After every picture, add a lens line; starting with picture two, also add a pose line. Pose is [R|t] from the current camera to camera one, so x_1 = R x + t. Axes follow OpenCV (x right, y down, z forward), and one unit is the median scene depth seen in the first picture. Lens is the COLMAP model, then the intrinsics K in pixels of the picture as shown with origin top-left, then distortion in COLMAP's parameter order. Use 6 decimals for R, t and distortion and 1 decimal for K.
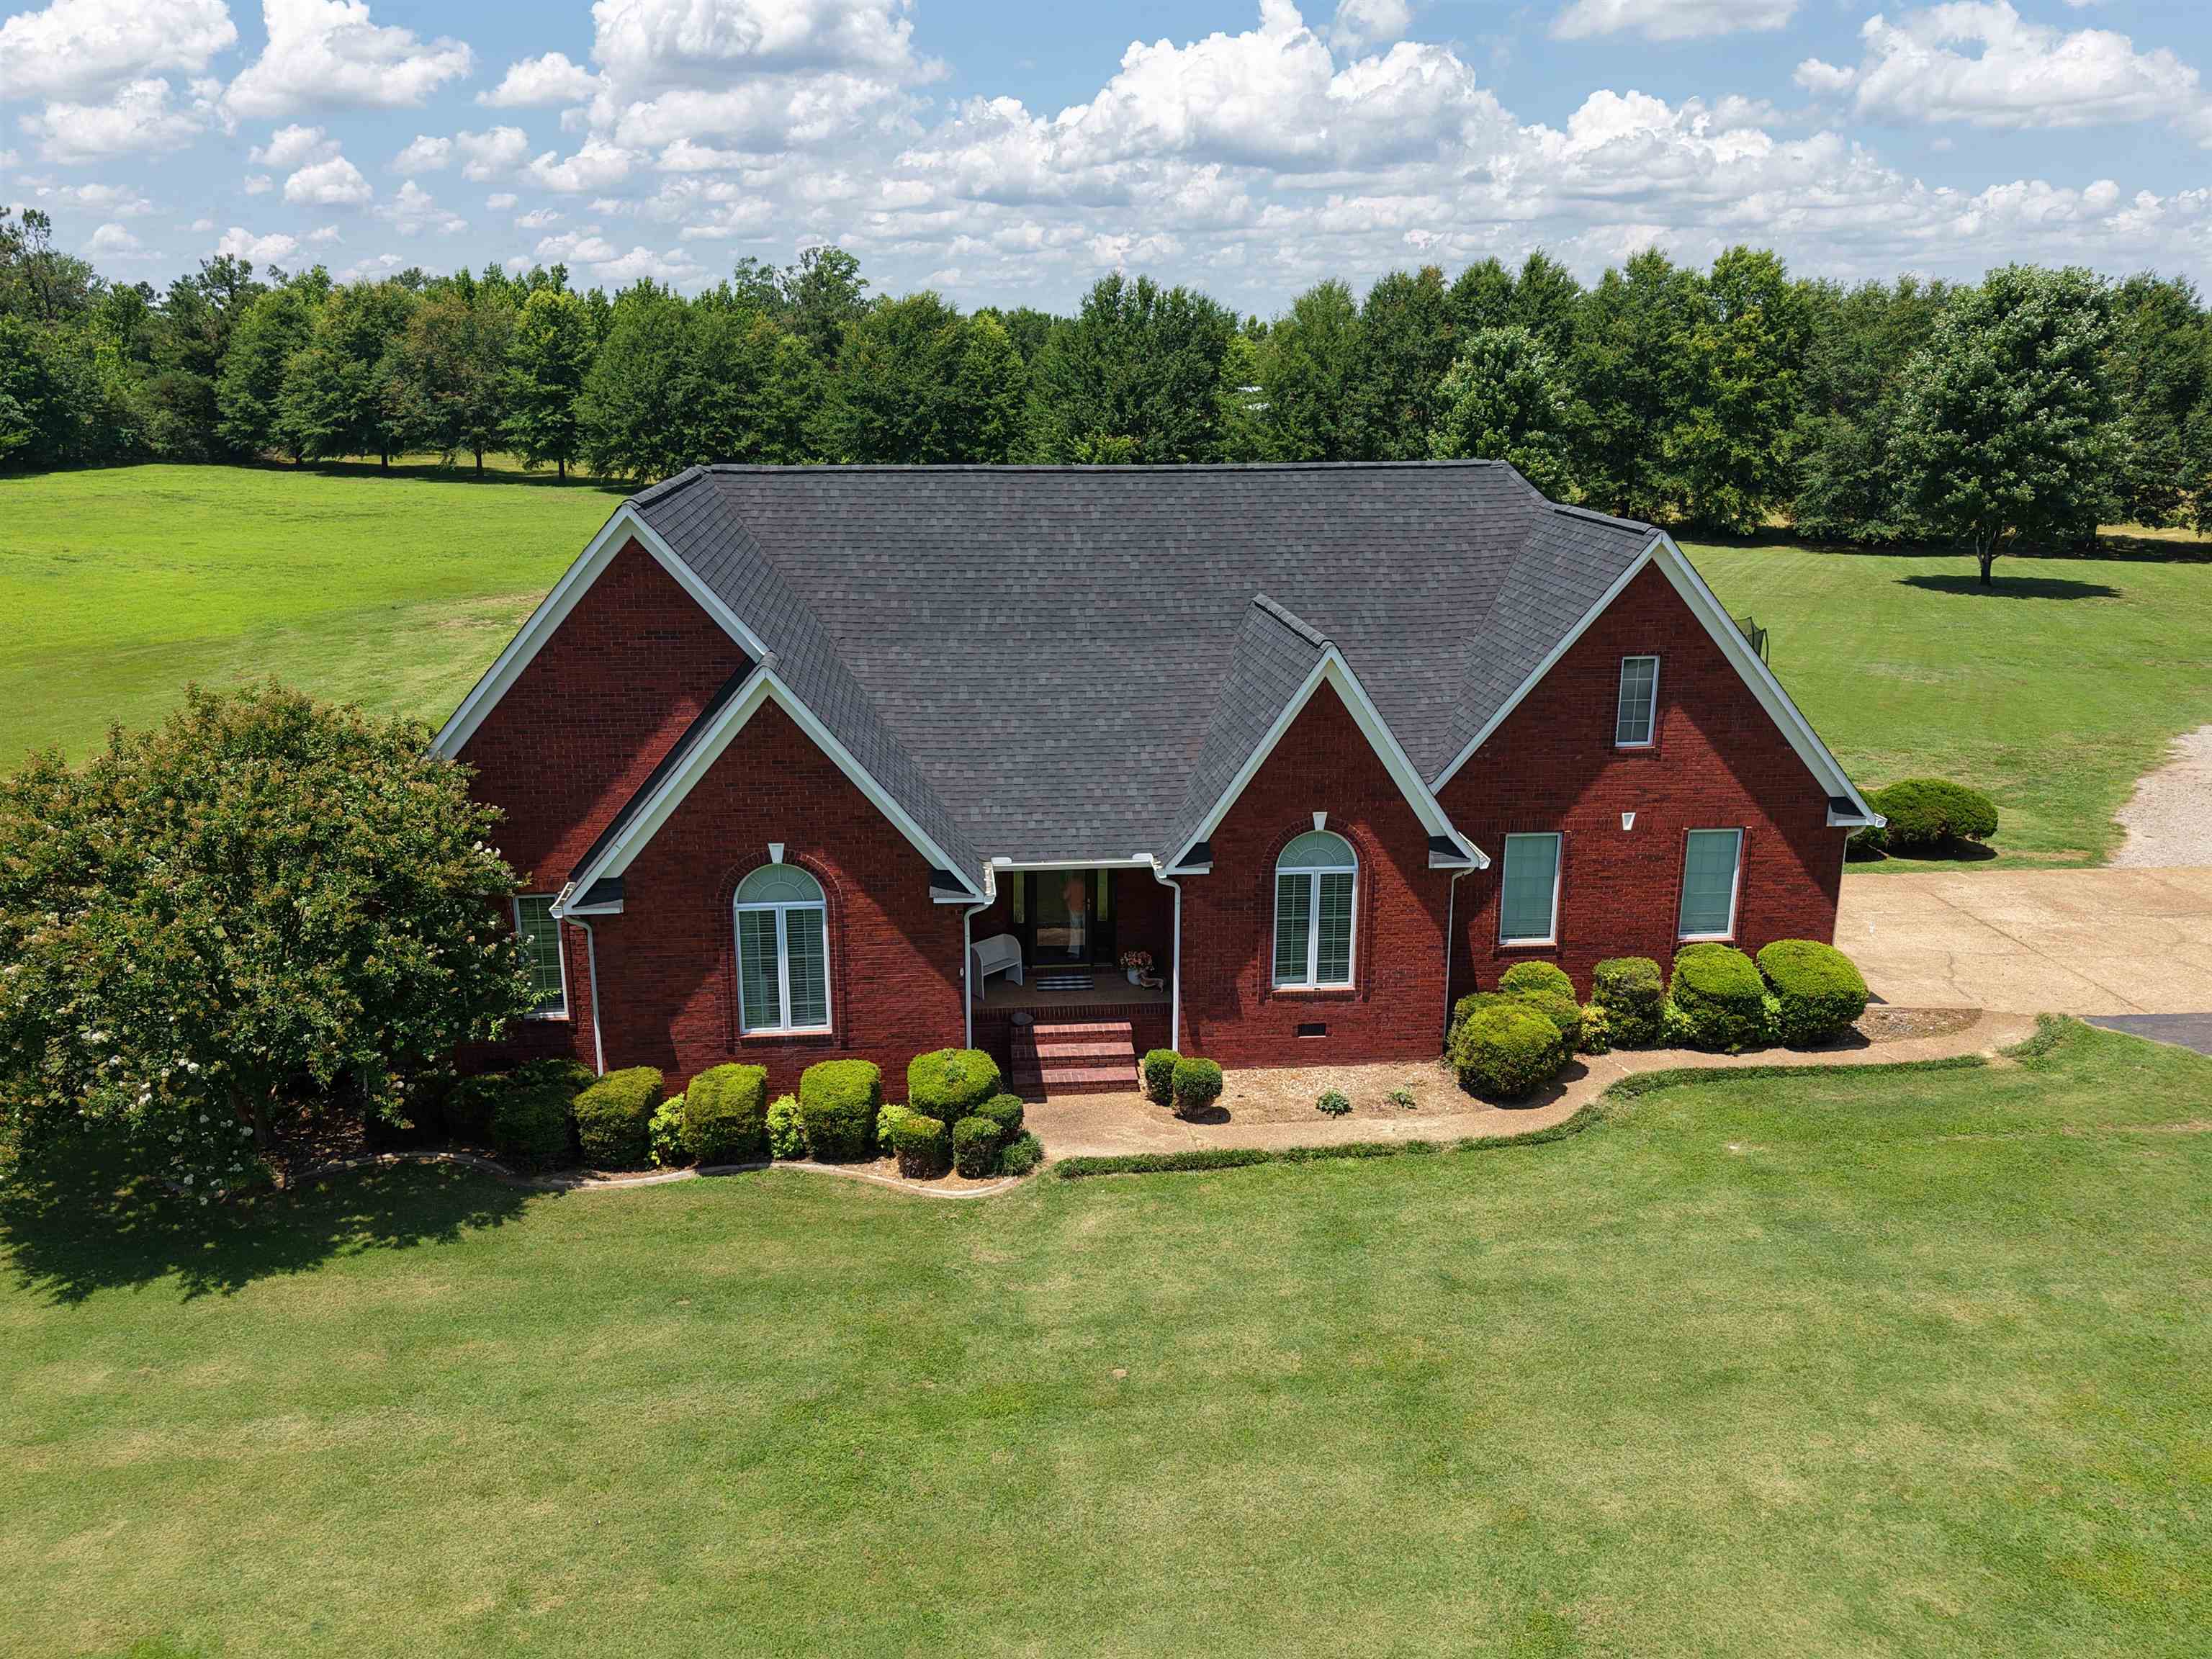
lens RADIAL K [[1608.5, 0, 1098.3], [0, 1608.5, 821.6], [0, 0, 1]] dist [0.060825, -0.063949]
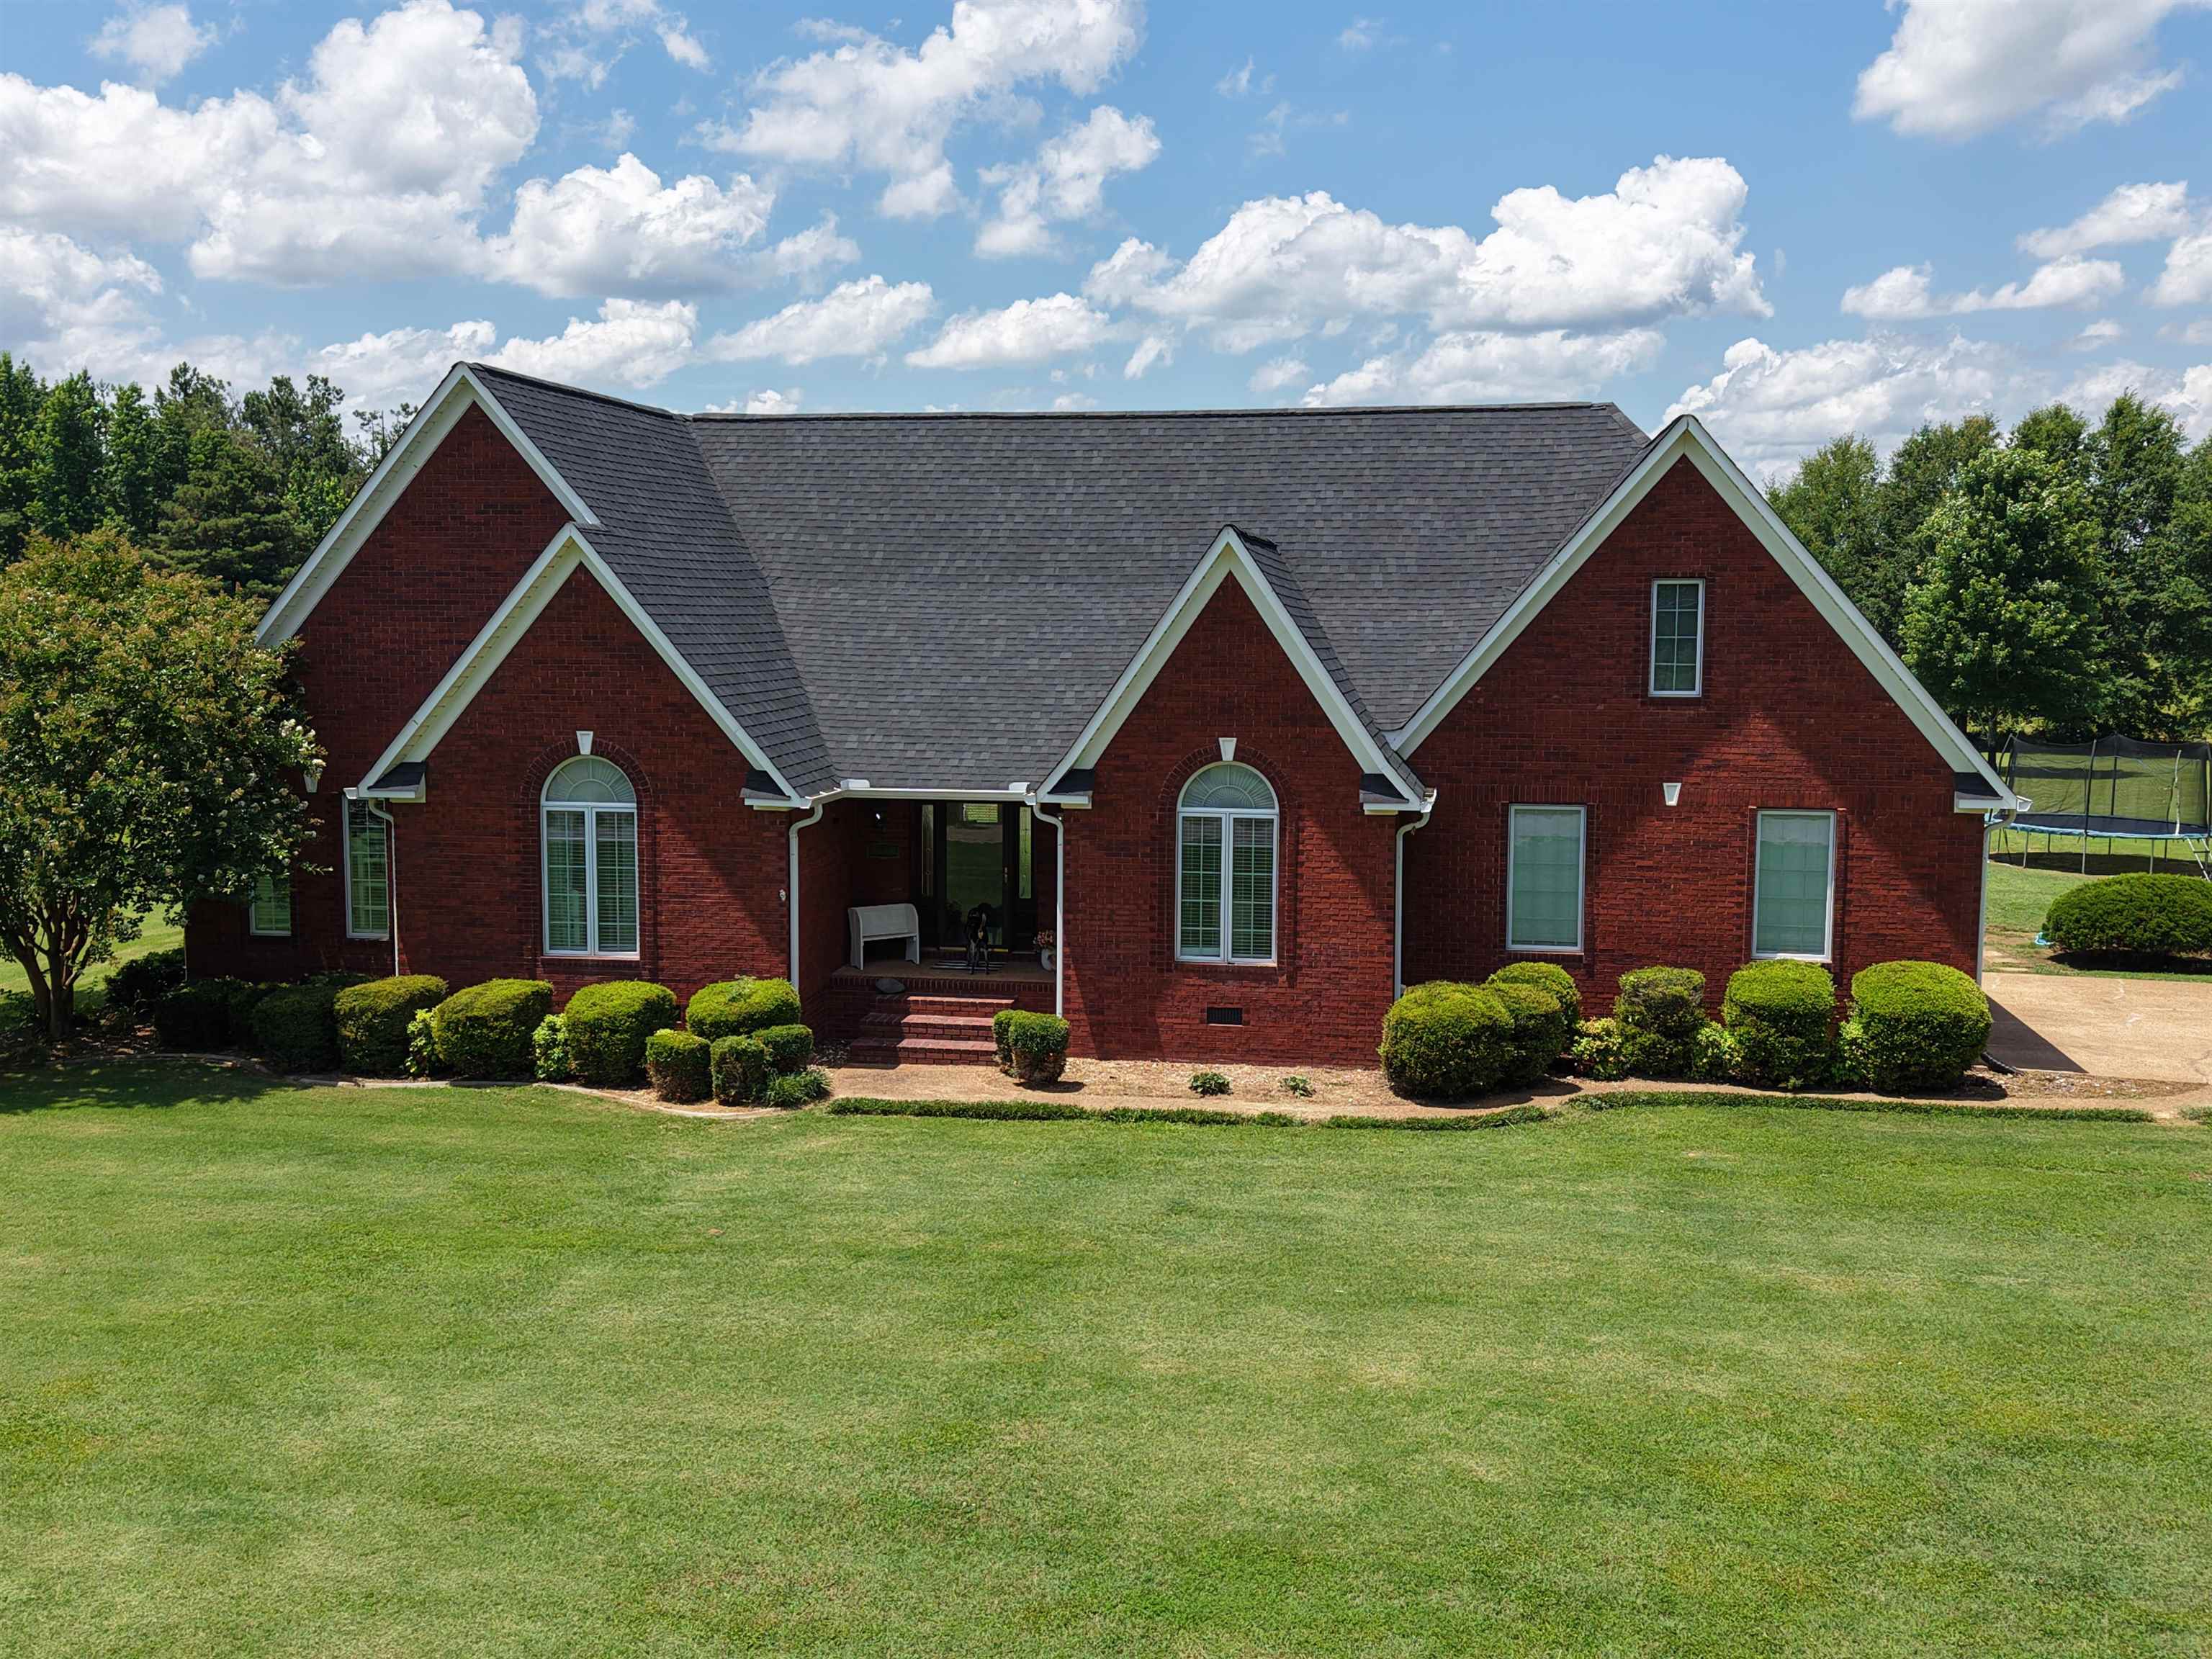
lens RADIAL K [[1994.6, 0, 1106.0], [0, 1994.6, 829.5], [0, 0, 1]] dist [0.083263, -0.147983]
pose [[0.968457, 0.032297, -0.247081, 0.326578], [-0.070253, 0.986730, -0.146384, 0.191994], [0.239074, 0.159125, 0.957874, 0.010065]]
